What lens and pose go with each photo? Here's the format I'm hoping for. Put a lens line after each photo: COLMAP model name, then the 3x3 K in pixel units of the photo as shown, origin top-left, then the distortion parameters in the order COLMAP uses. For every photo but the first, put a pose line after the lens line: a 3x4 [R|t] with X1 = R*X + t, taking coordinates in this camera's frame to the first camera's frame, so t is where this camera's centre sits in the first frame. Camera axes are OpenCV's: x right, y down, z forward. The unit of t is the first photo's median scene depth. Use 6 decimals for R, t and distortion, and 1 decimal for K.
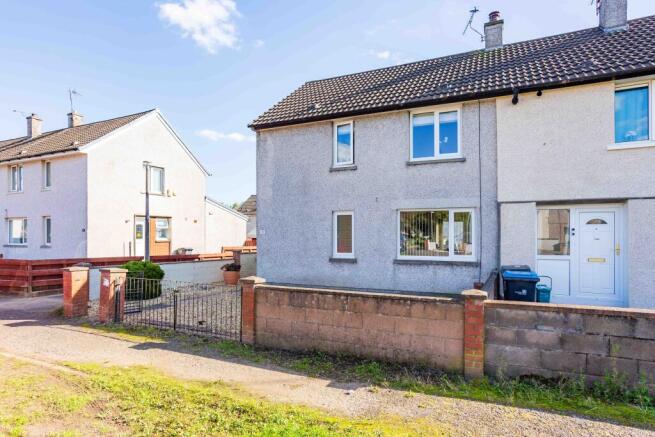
lens RADIAL K [[402.7, 0, 326.3], [0, 402.7, 216.8], [0, 0, 1]] dist [-0.018885, 0.003881]
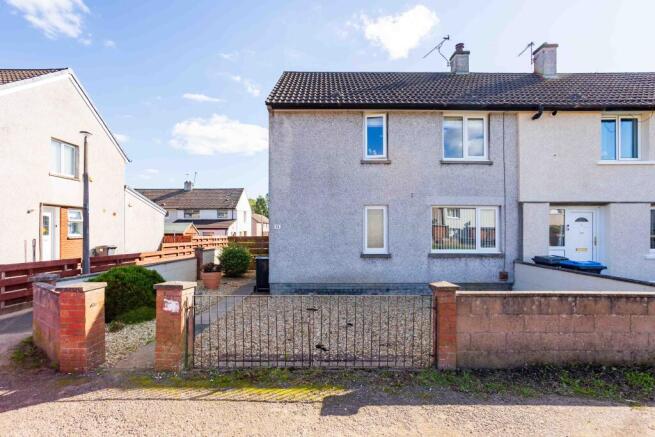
lens RADIAL K [[323.3, 0, 295.4], [0, 323.3, 222.6], [0, 0, 1]] dist [-0.043721, 0.019830]
pose [[0.899784, 0.014027, 0.436111, -0.519502], [-0.020867, 0.999723, 0.010898, 0.025485], [-0.435837, -0.018906, 0.899827, 0.419464]]
